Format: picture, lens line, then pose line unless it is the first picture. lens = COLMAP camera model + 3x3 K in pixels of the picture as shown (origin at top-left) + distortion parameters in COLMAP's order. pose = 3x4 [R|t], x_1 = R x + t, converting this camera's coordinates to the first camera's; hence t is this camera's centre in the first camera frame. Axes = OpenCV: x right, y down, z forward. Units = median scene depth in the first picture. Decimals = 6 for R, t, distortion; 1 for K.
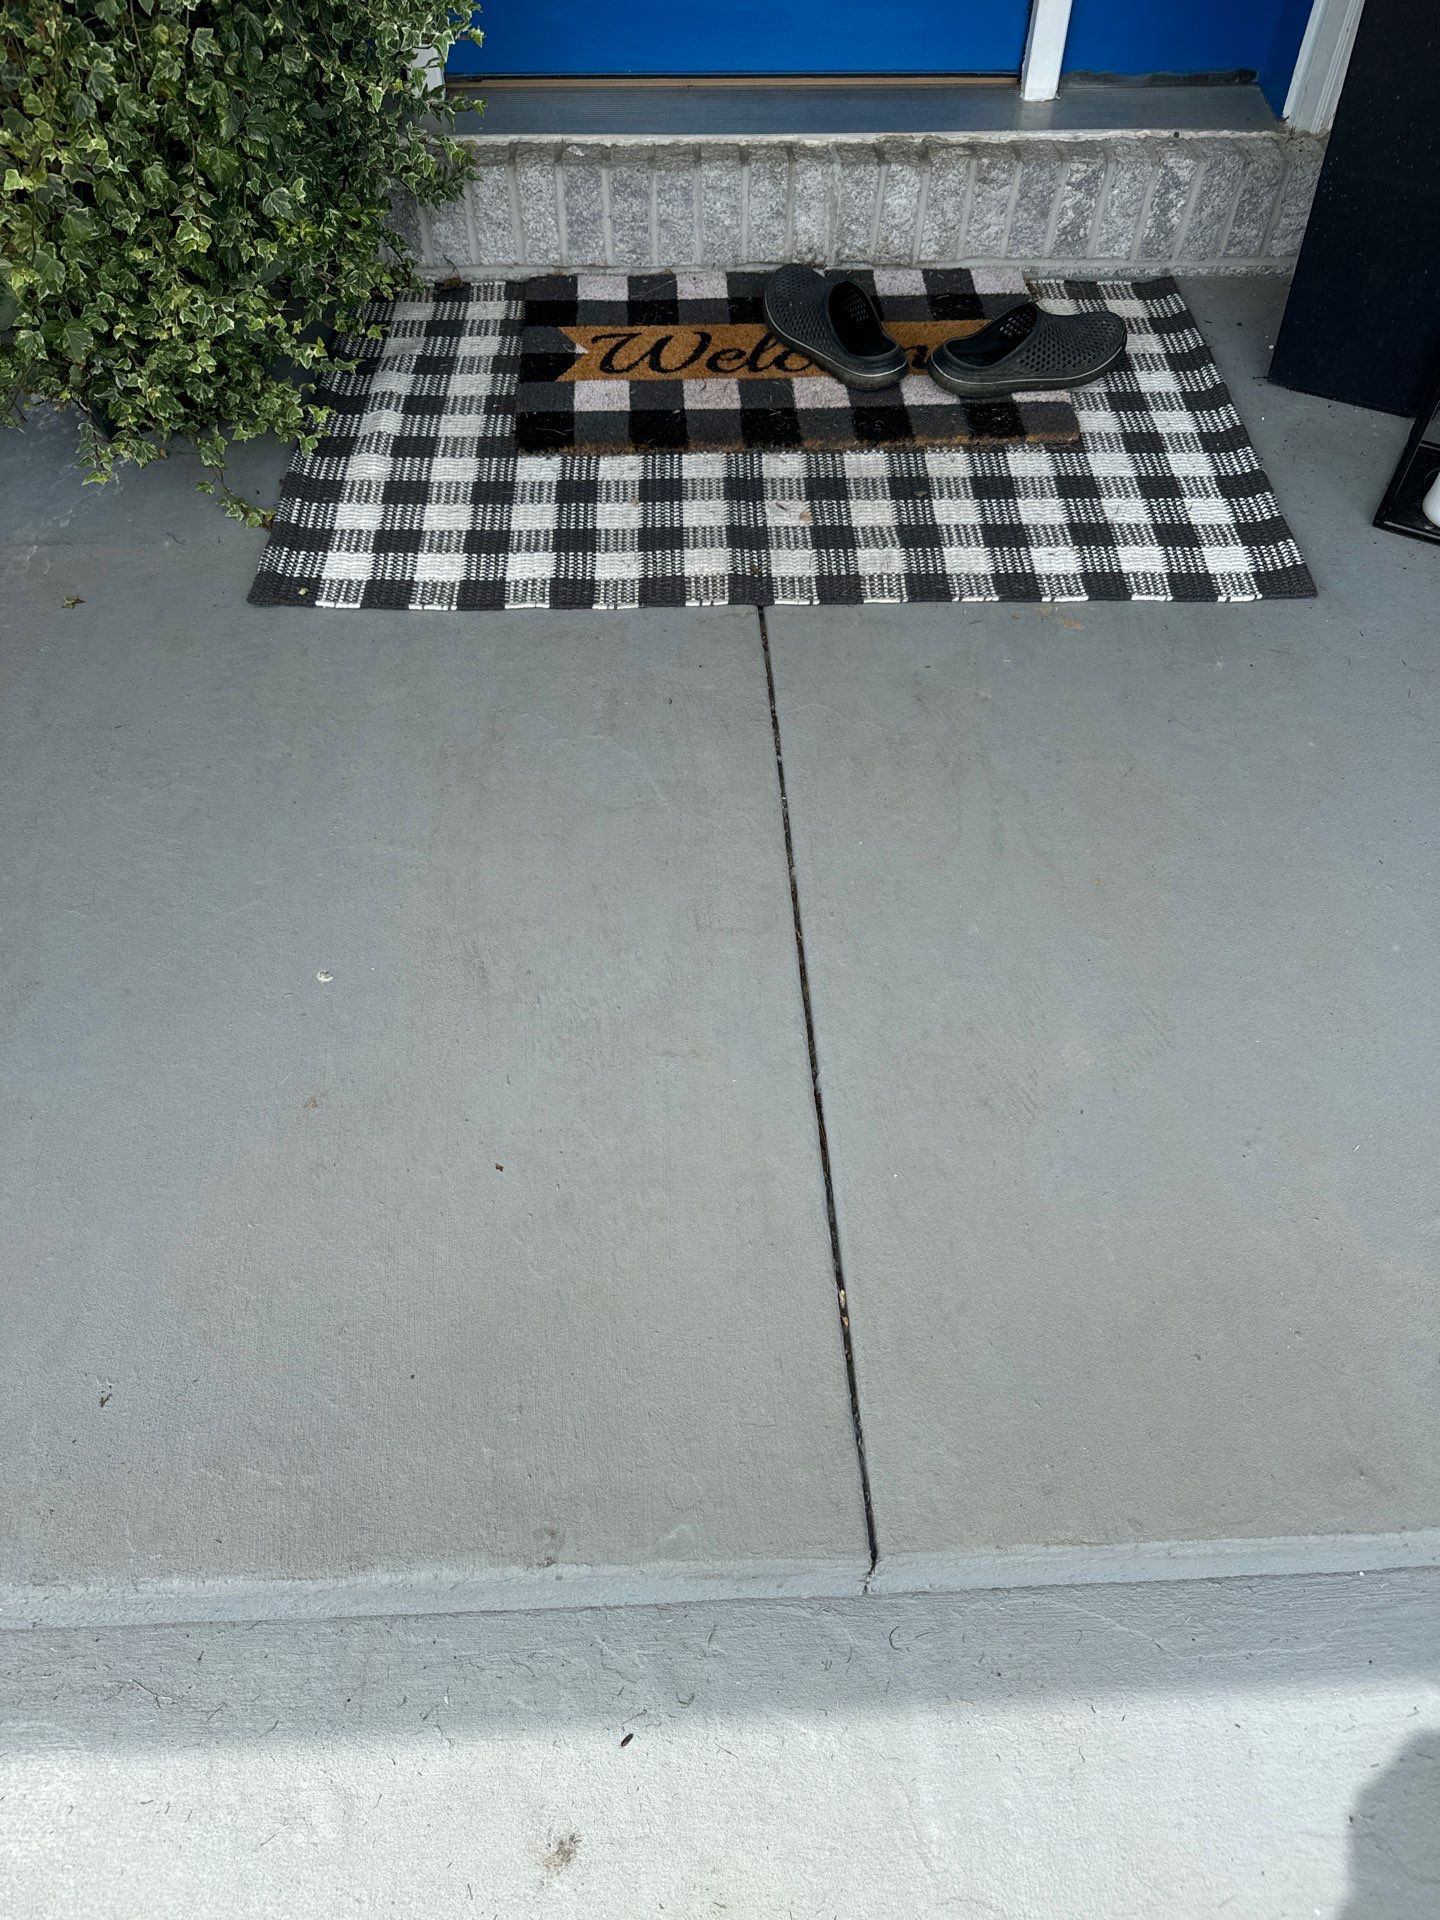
lens RADIAL K [[1363.4, 0, 749.5], [0, 1363.4, 943.9], [0, 0, 1]] dist [0.008471, -0.013105]
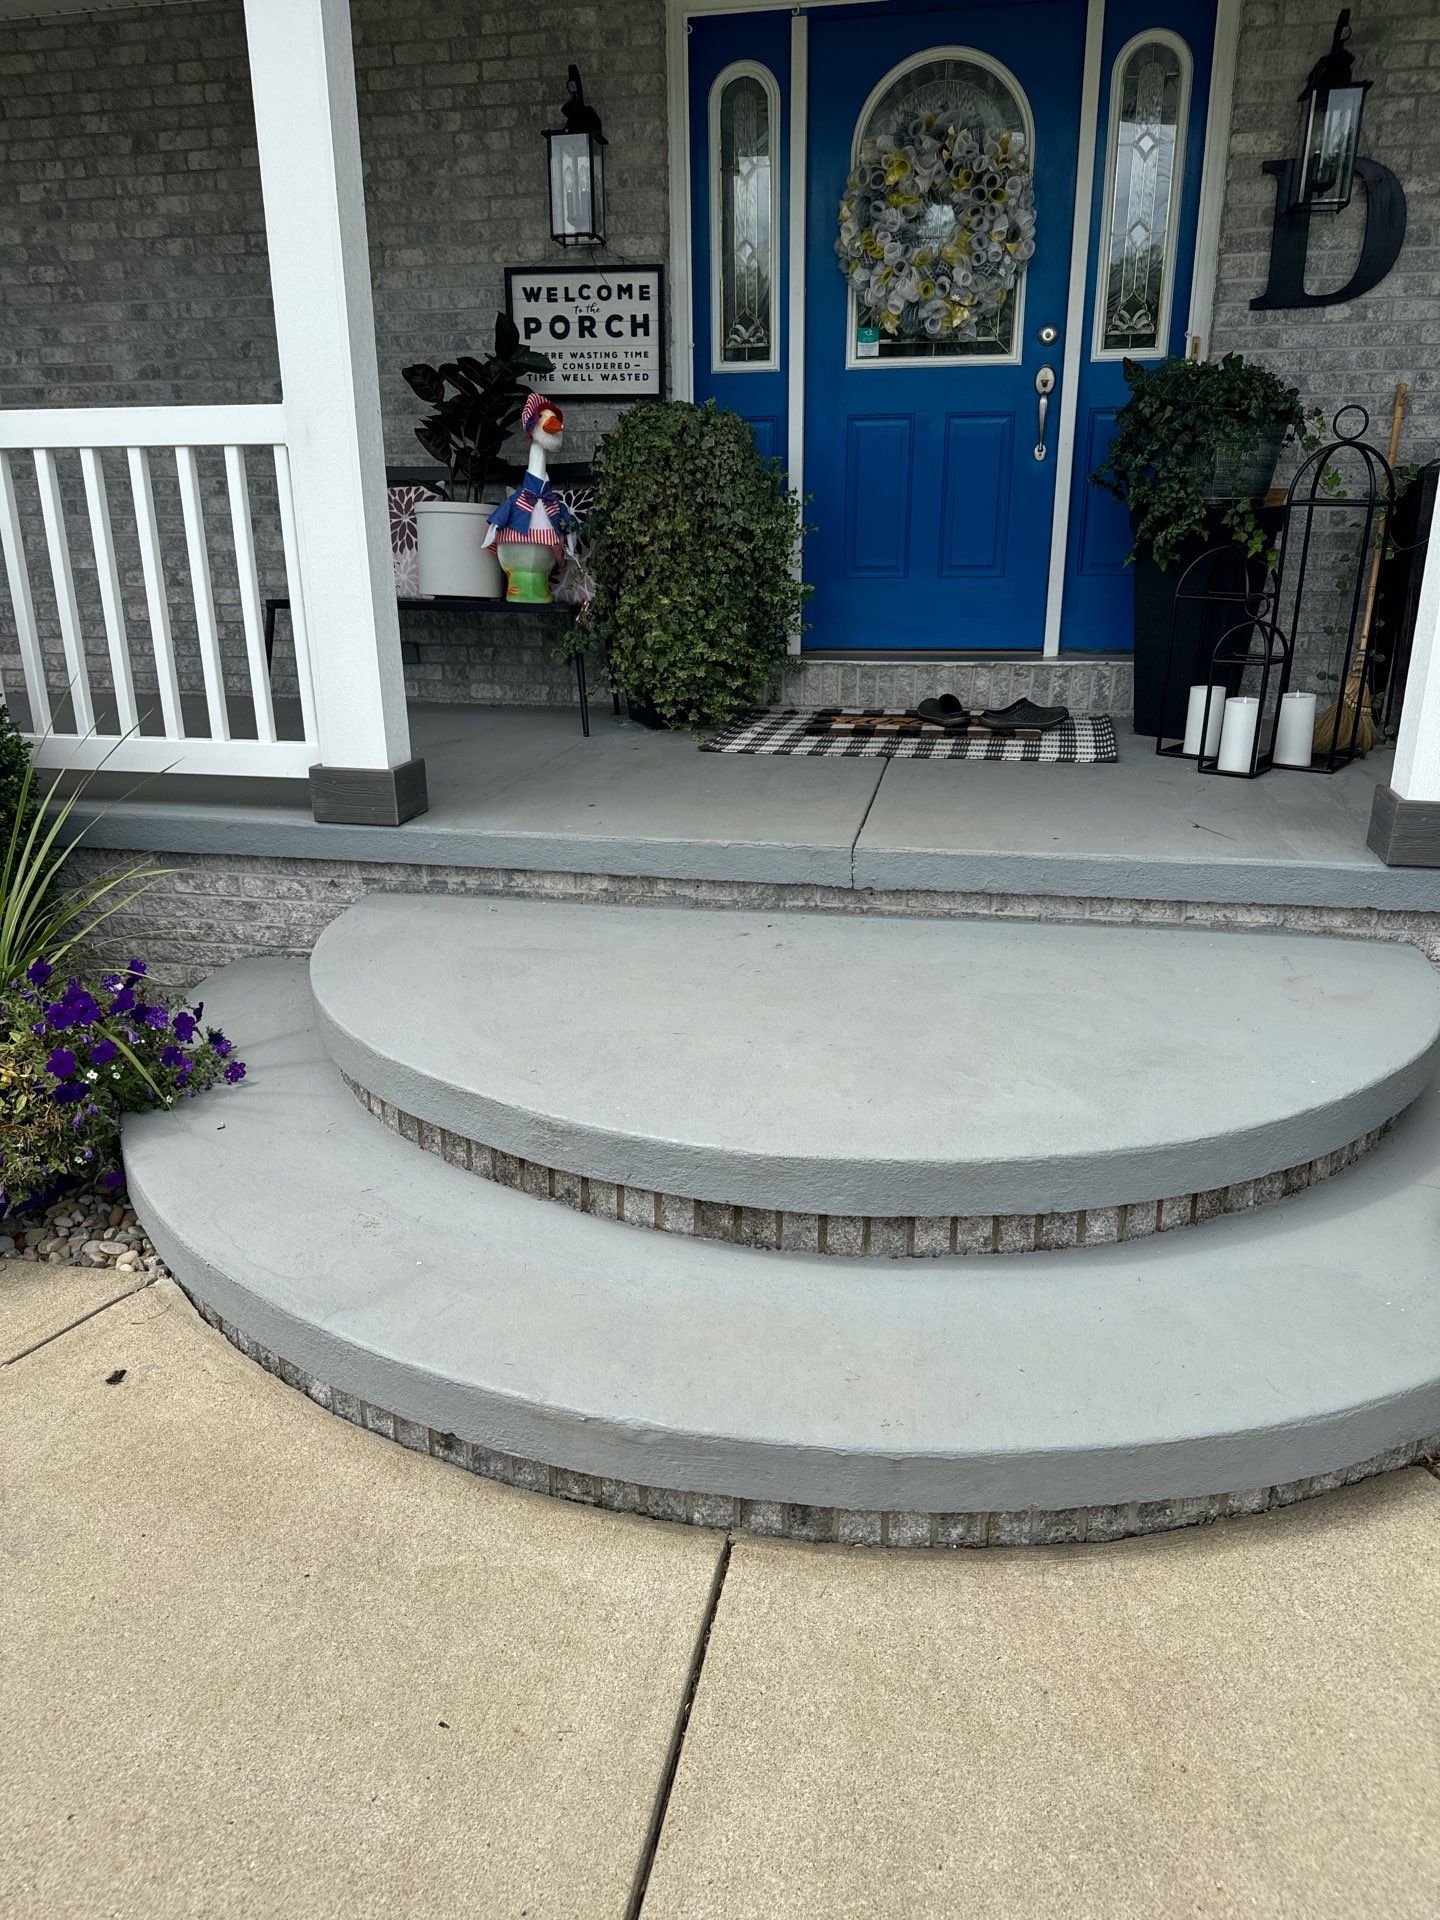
lens RADIAL K [[1363.4, 0, 711.3], [0, 1363.4, 976.0], [0, 0, 1]] dist [0.008471, -0.013105]
pose [[0.963140, 0.054043, -0.263517, 0.309377], [-0.185744, 0.842198, -0.506164, 1.168919], [0.194579, 0.536454, 0.821192, -0.760142]]
